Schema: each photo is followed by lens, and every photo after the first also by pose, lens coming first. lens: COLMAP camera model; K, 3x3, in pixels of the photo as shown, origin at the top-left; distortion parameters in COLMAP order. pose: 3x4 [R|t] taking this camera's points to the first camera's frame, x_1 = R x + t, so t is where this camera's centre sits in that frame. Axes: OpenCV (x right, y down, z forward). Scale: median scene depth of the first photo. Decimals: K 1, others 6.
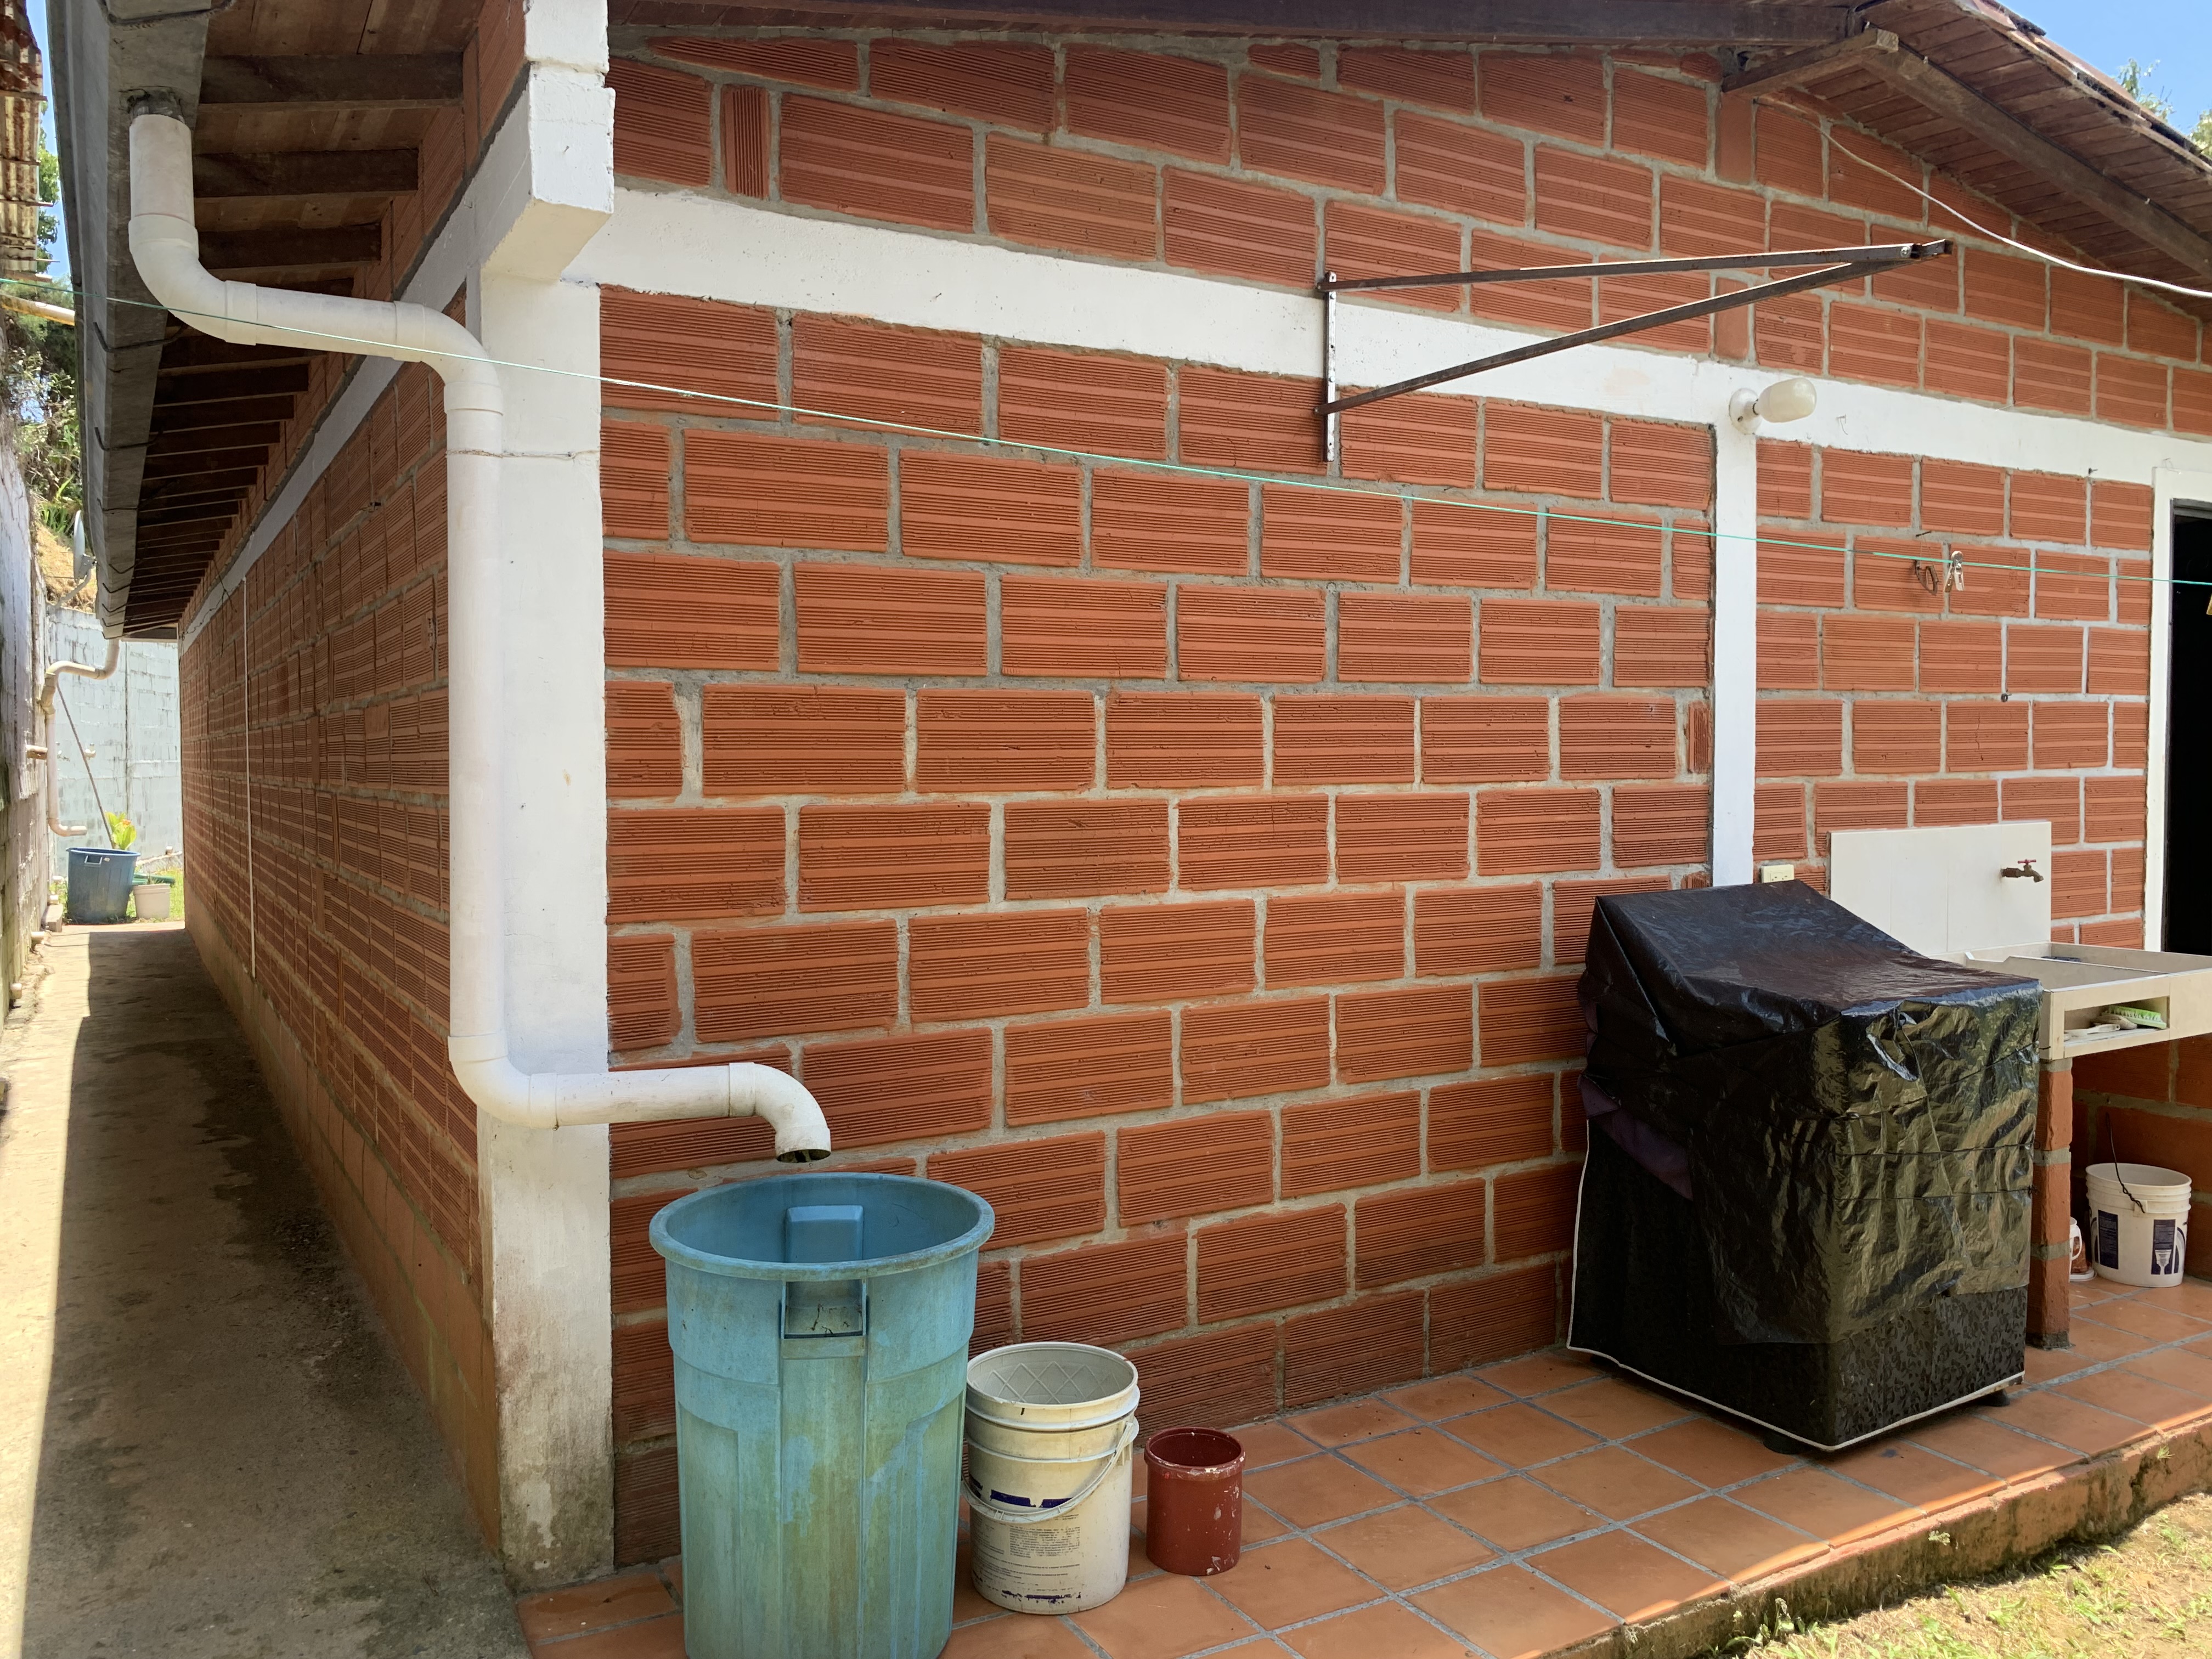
lens RADIAL K [[1698.3, 0, 1109.1], [0, 1698.3, 828.0], [0, 0, 1]] dist [0.033883, -0.055924]
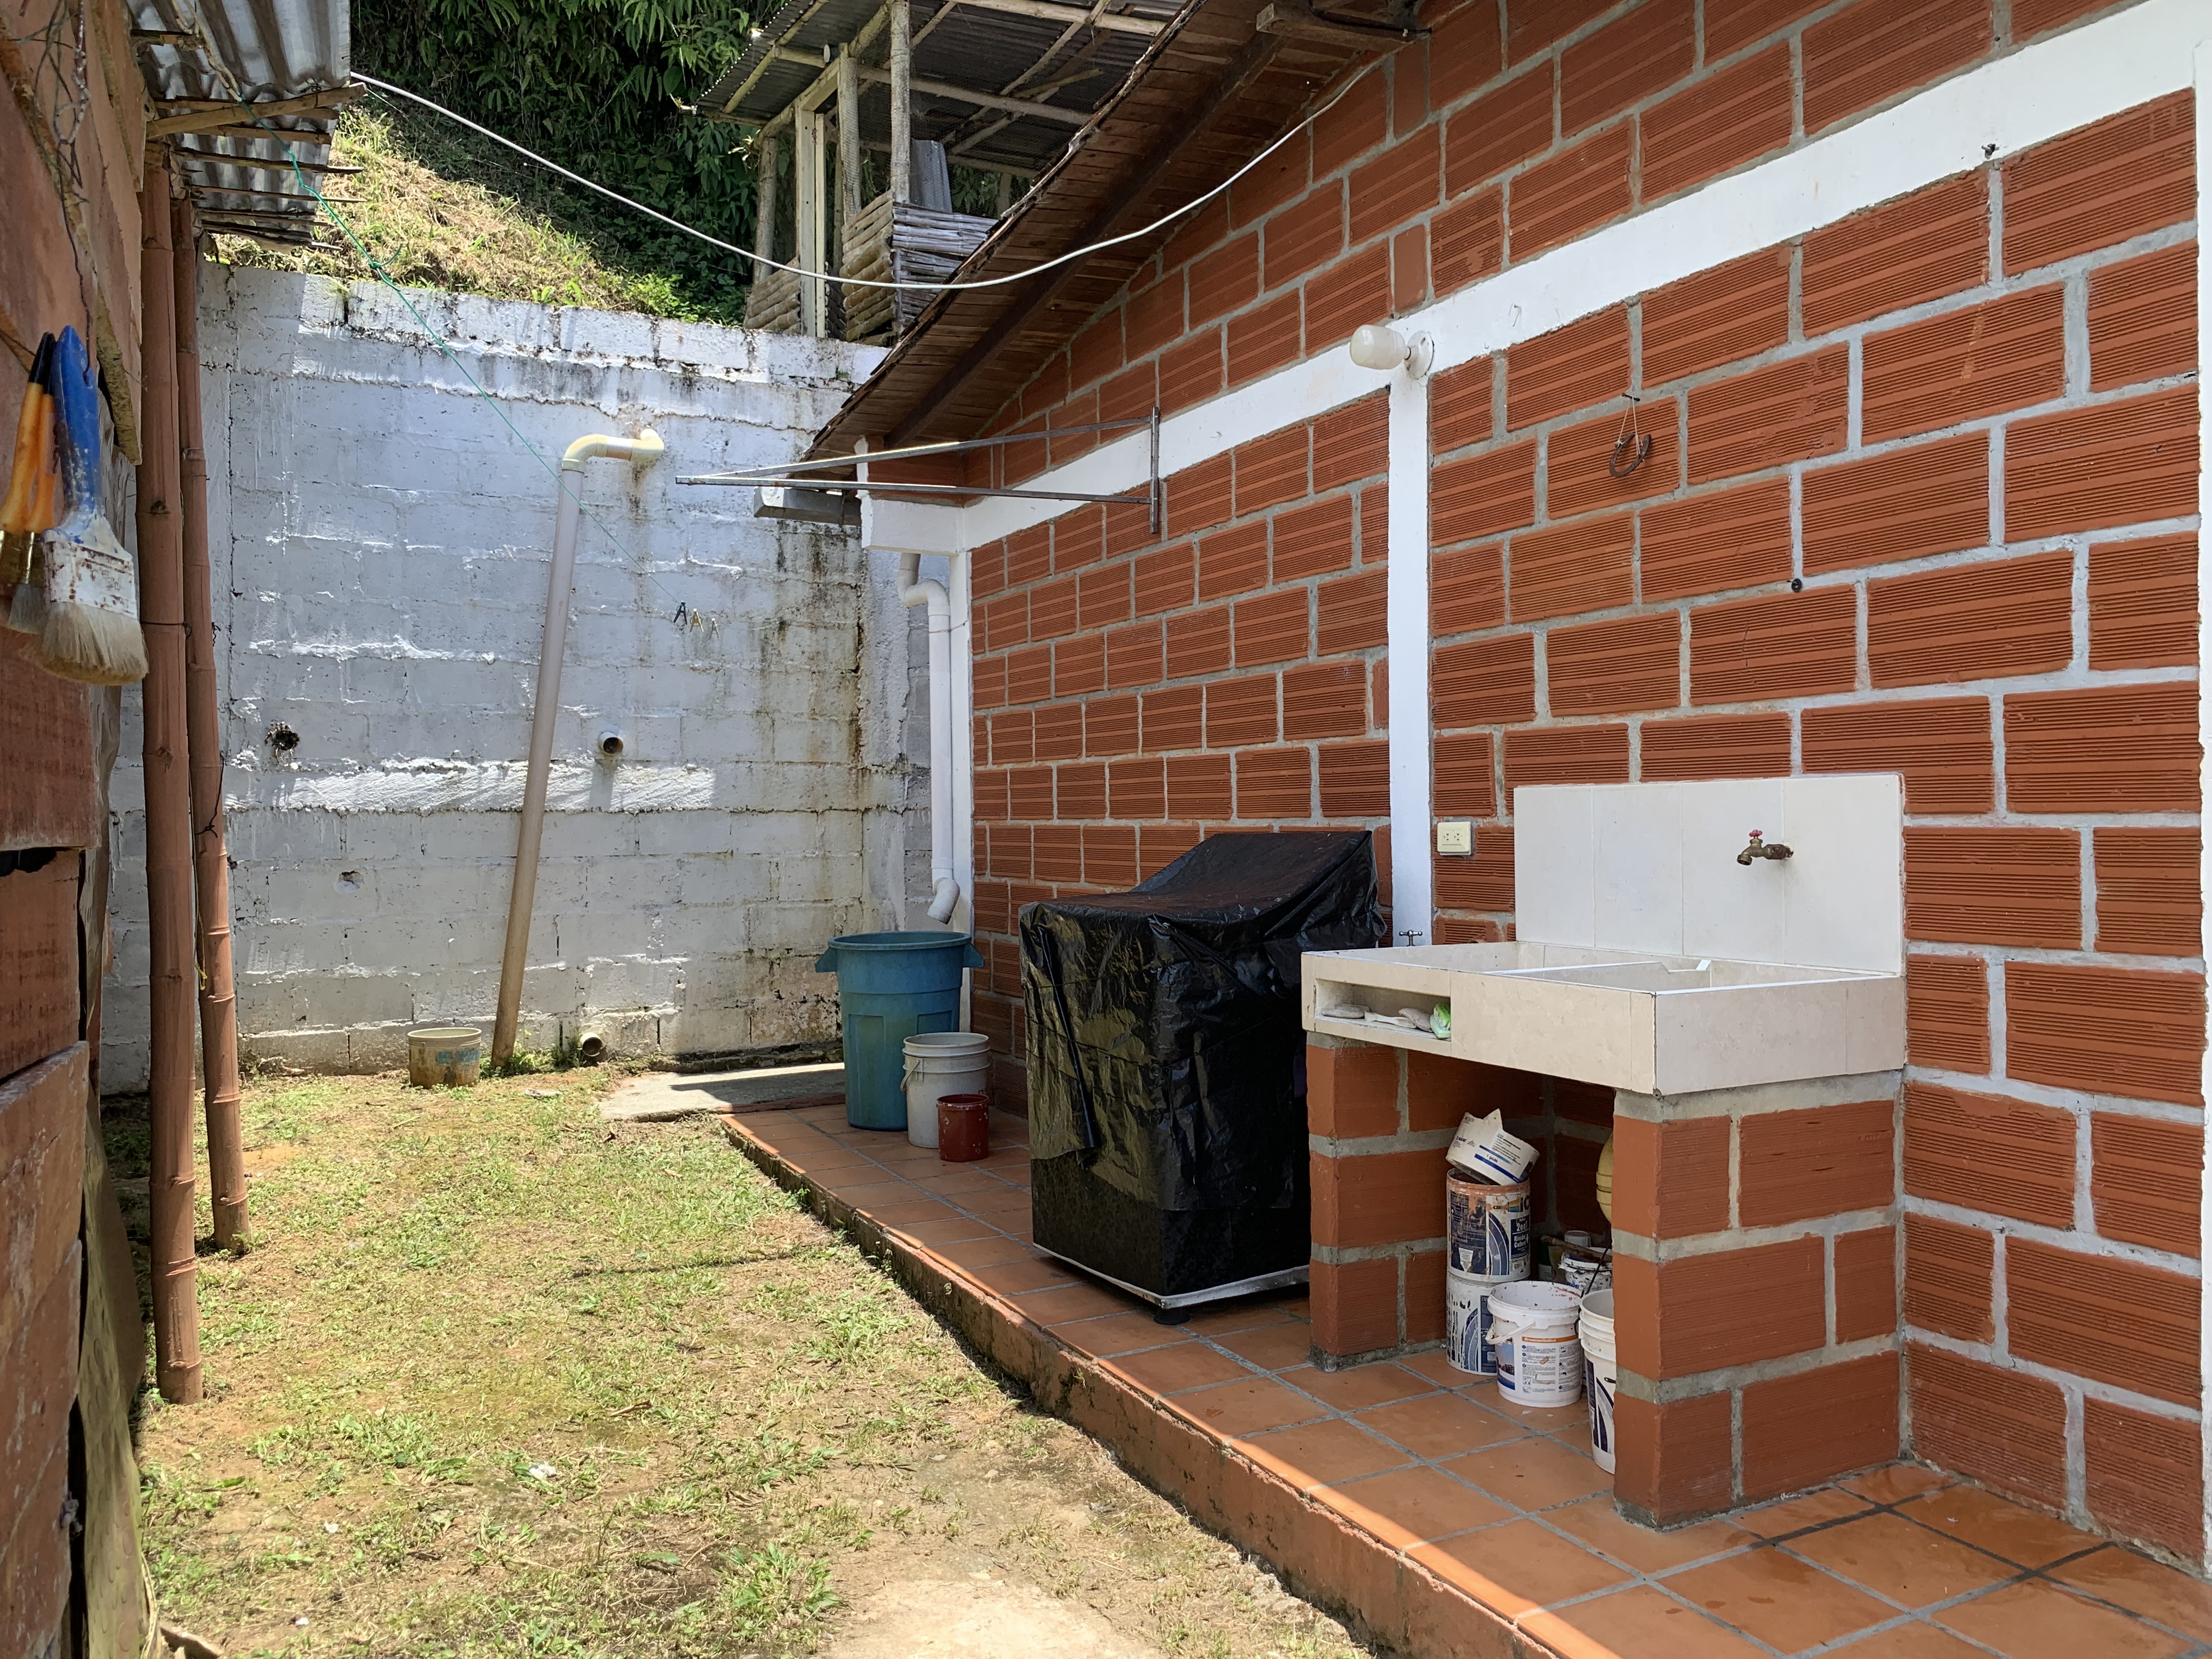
lens RADIAL K [[1698.3, 0, 1108.1], [0, 1698.3, 834.5], [0, 0, 1]] dist [0.033883, -0.055924]
pose [[-0.051501, 0.018188, -0.998507, 1.347773], [-0.030297, 0.999345, 0.019766, 0.016234], [0.998213, 0.031270, -0.050916, 0.870379]]
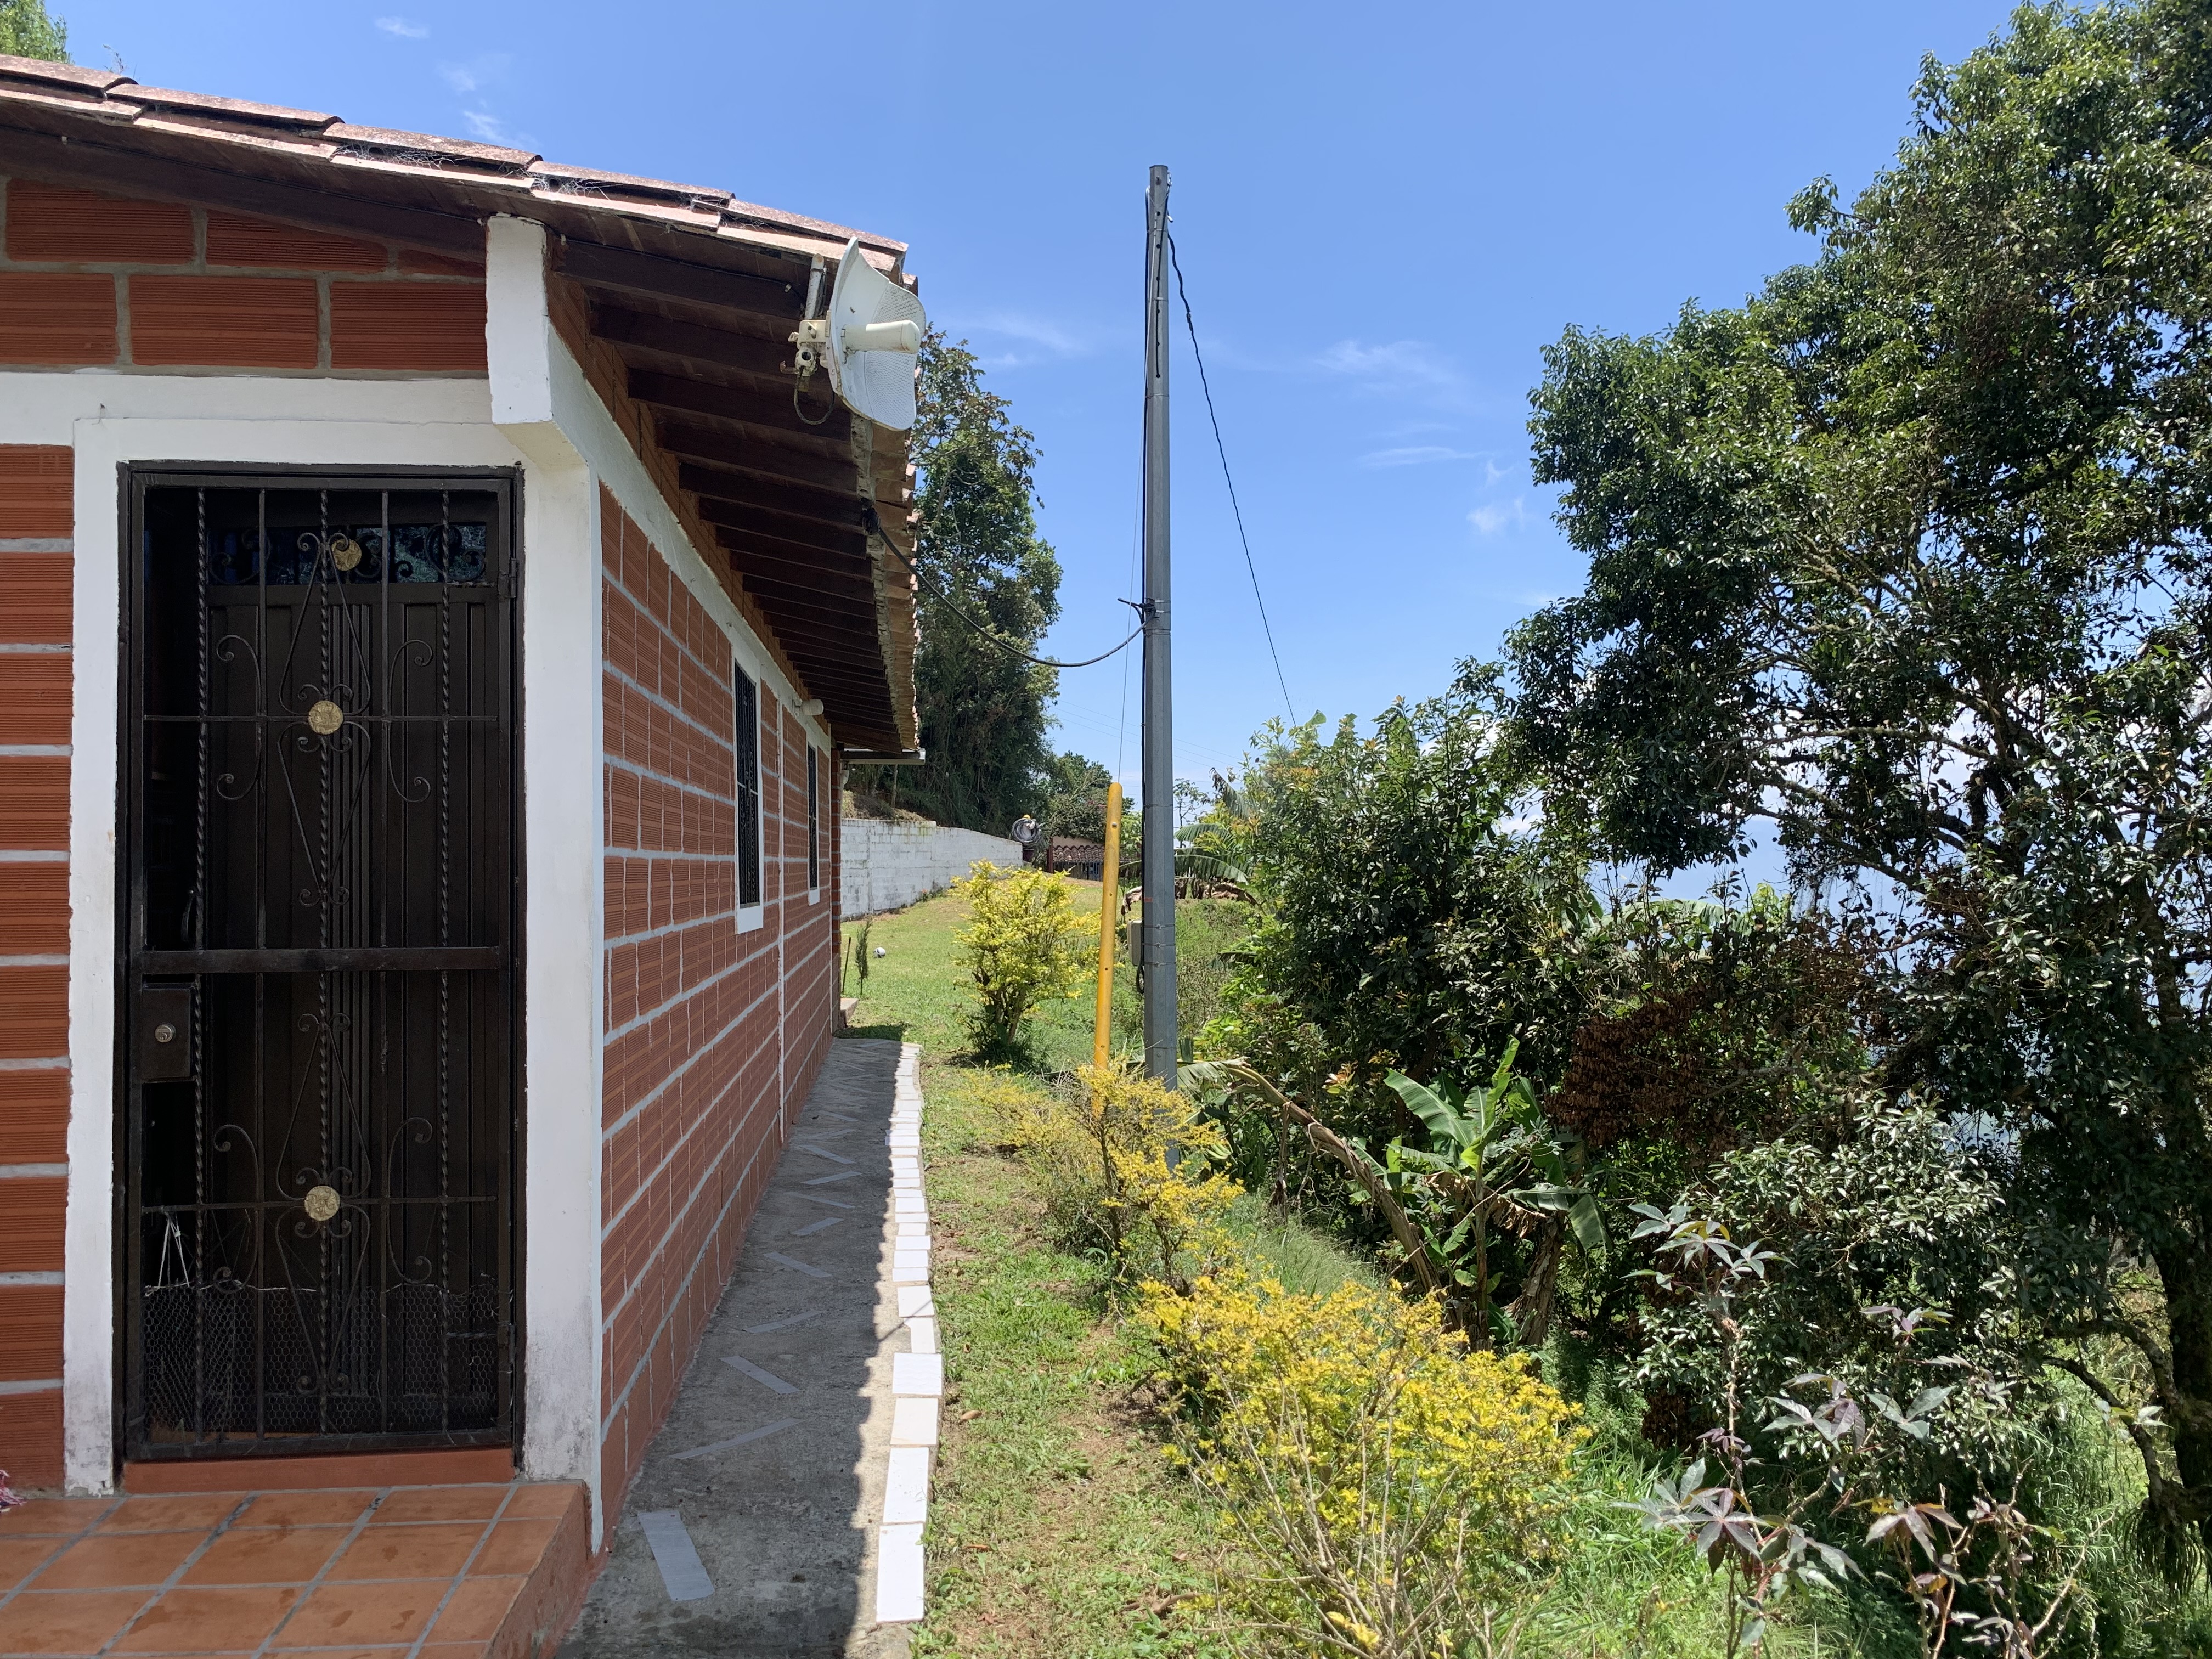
lens RADIAL K [[1698.3, 0, 1105.1], [0, 1698.3, 832.2], [0, 0, 1]] dist [0.033883, -0.055924]
pose [[0.915366, 0.000602, -0.402622, 1.544640], [-0.025644, 0.998056, -0.056809, -0.016433], [0.401805, 0.062326, 0.913602, 0.651620]]
